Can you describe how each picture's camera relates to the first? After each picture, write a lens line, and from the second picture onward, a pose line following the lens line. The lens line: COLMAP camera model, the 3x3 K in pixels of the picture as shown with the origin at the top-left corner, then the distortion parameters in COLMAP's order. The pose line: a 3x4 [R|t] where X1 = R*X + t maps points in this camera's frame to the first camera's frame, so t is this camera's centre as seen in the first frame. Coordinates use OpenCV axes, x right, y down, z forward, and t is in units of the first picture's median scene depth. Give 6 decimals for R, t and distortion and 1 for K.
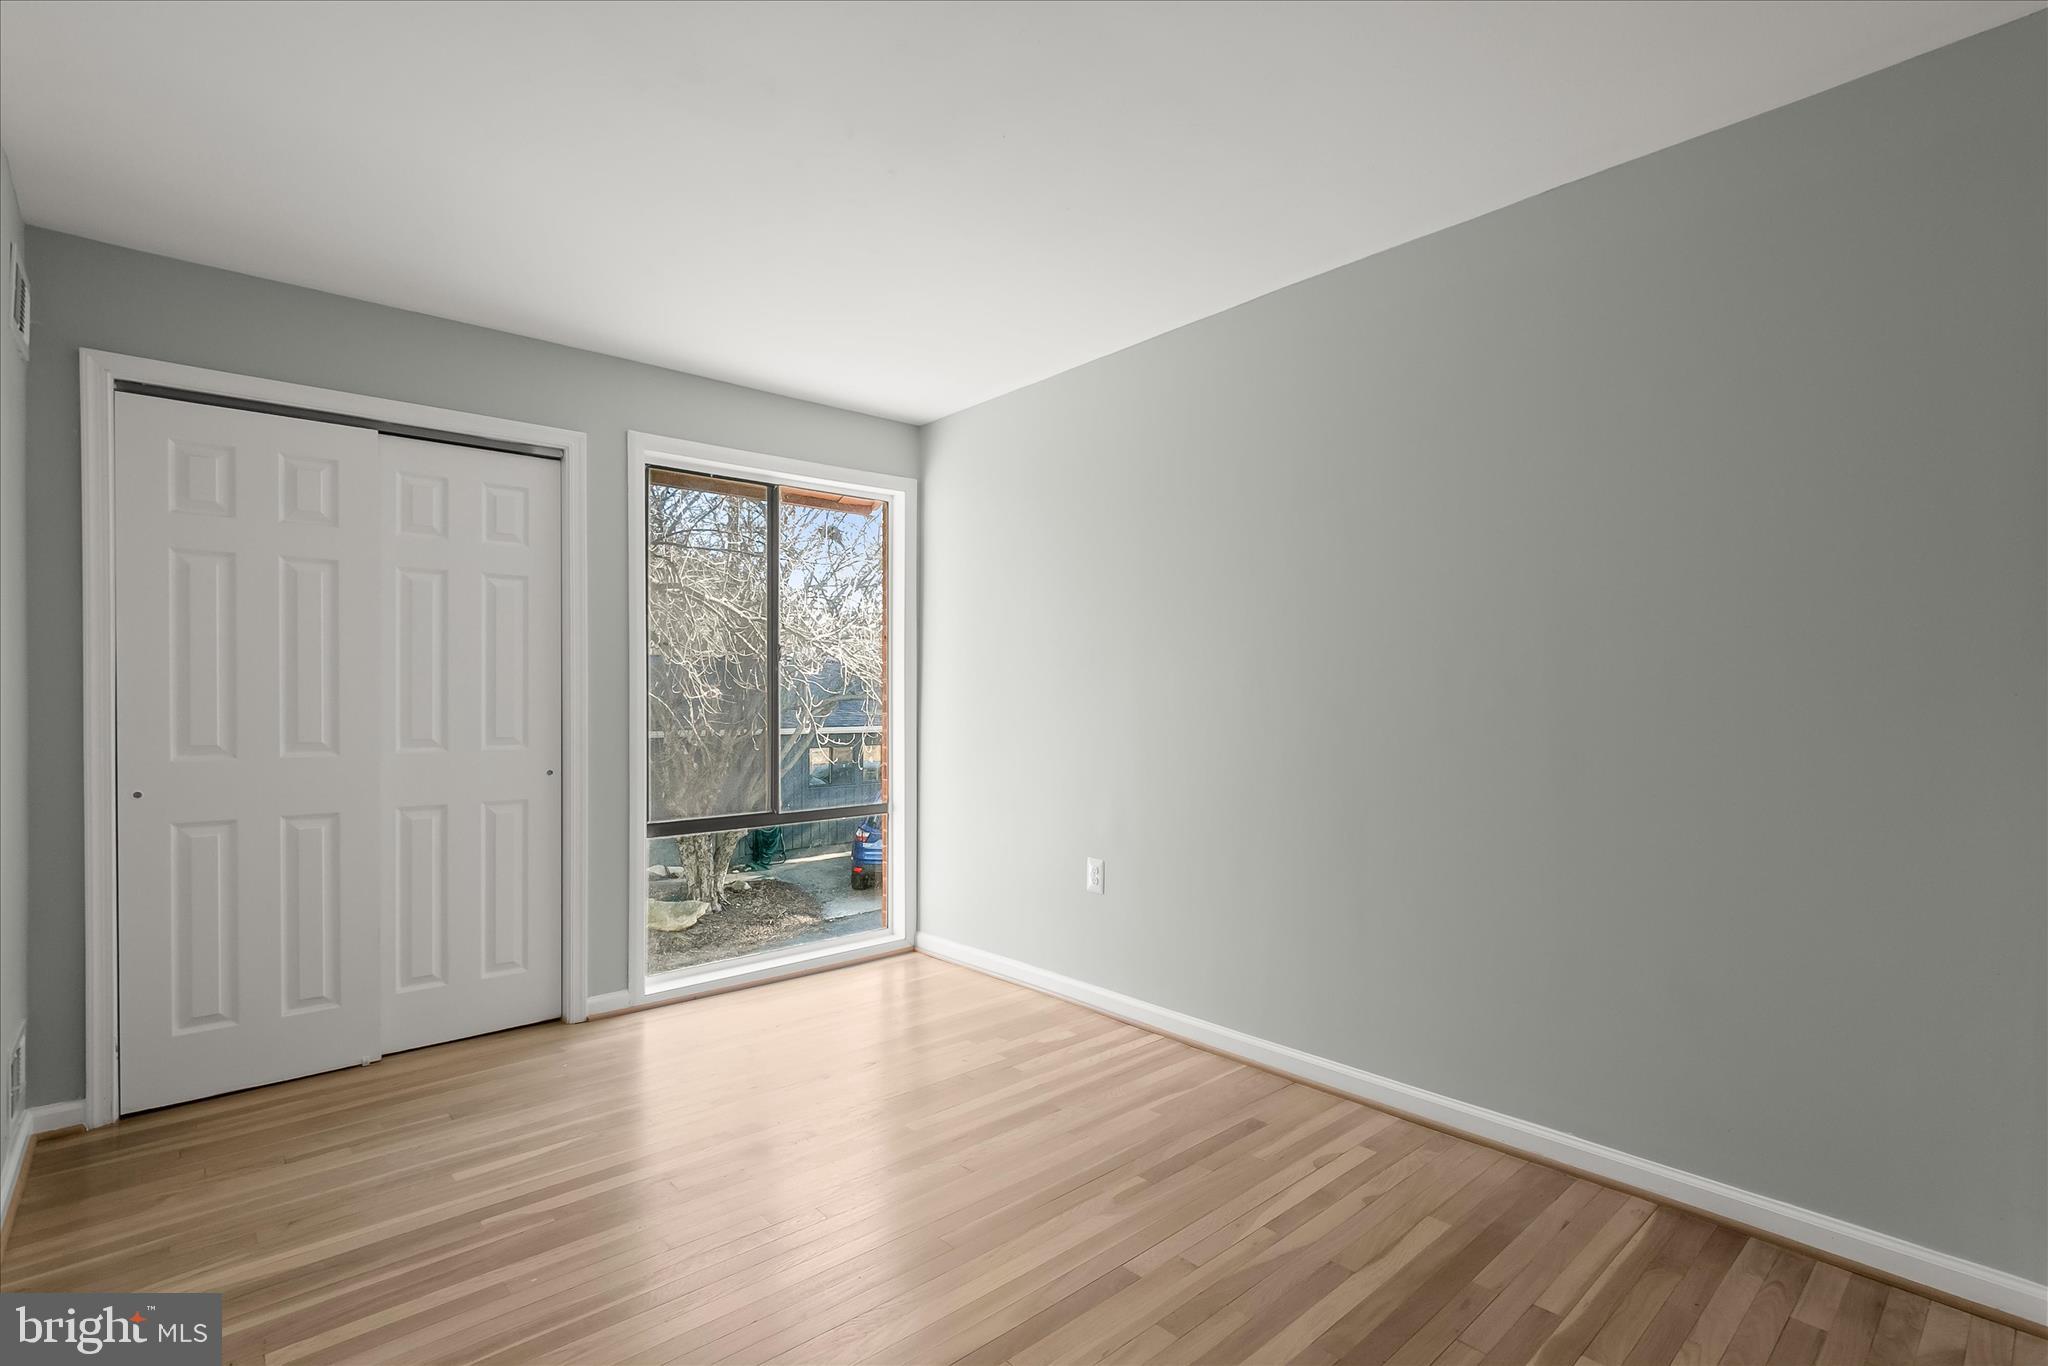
lens RADIAL K [[973.2, 0, 1064.6], [0, 973.2, 686.8], [0, 0, 1]] dist [0.000408, 0.000043]
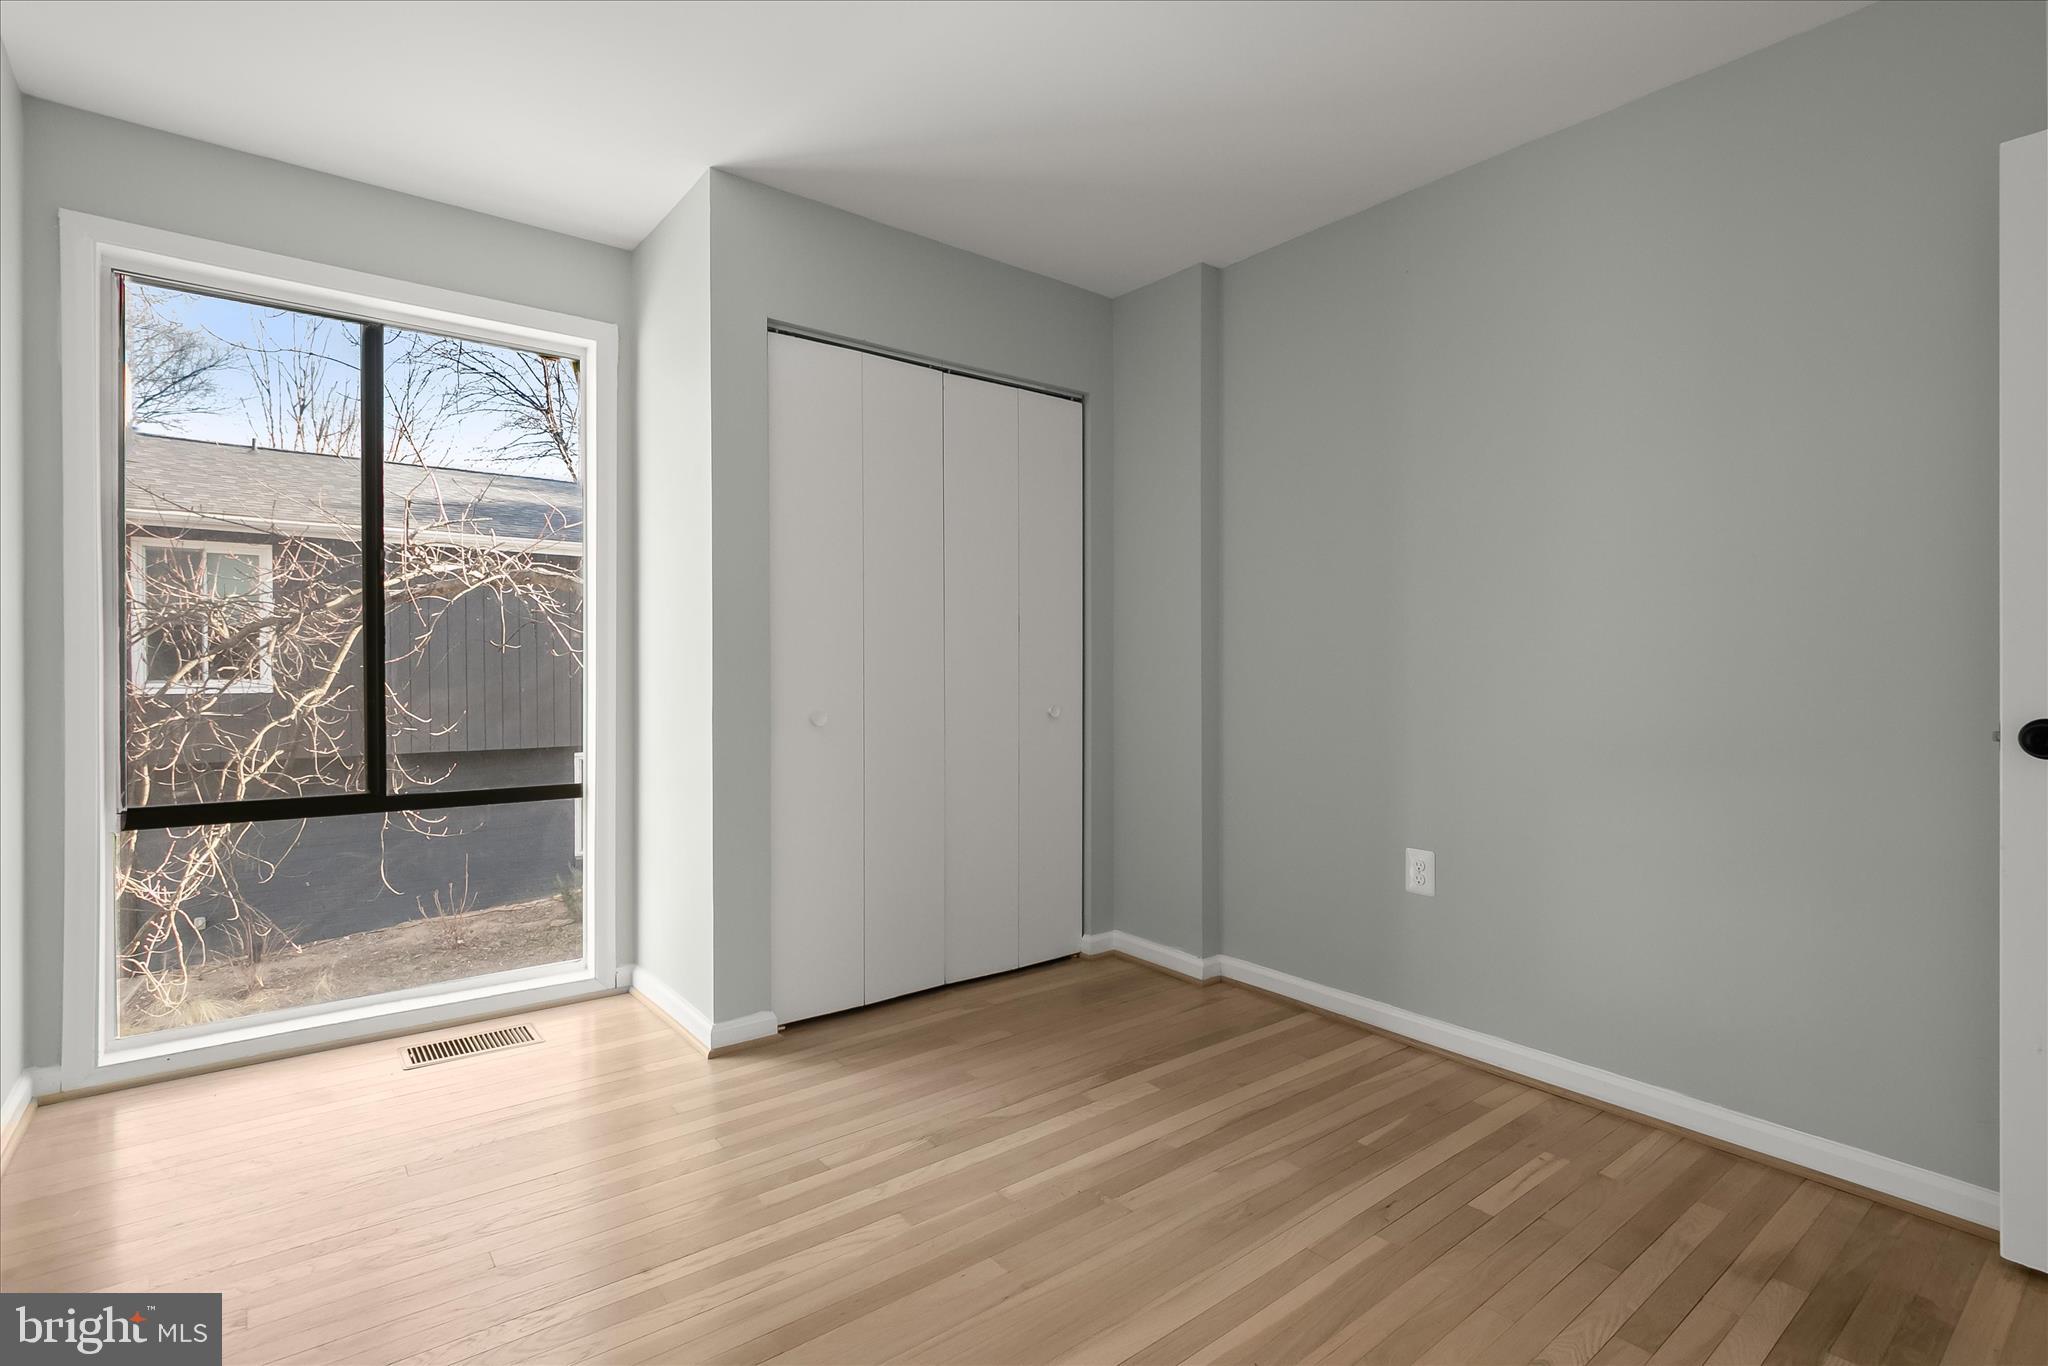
lens RADIAL K [[973.2, 0, 1064.6], [0, 973.2, 686.8], [0, 0, 1]] dist [0.000408, 0.000043]
pose [[0.996529, 0.010684, -0.082563, 0.246893], [-0.008922, 0.999725, 0.021691, 0.033516], [0.082772, -0.020879, 0.996350, 0.361763]]
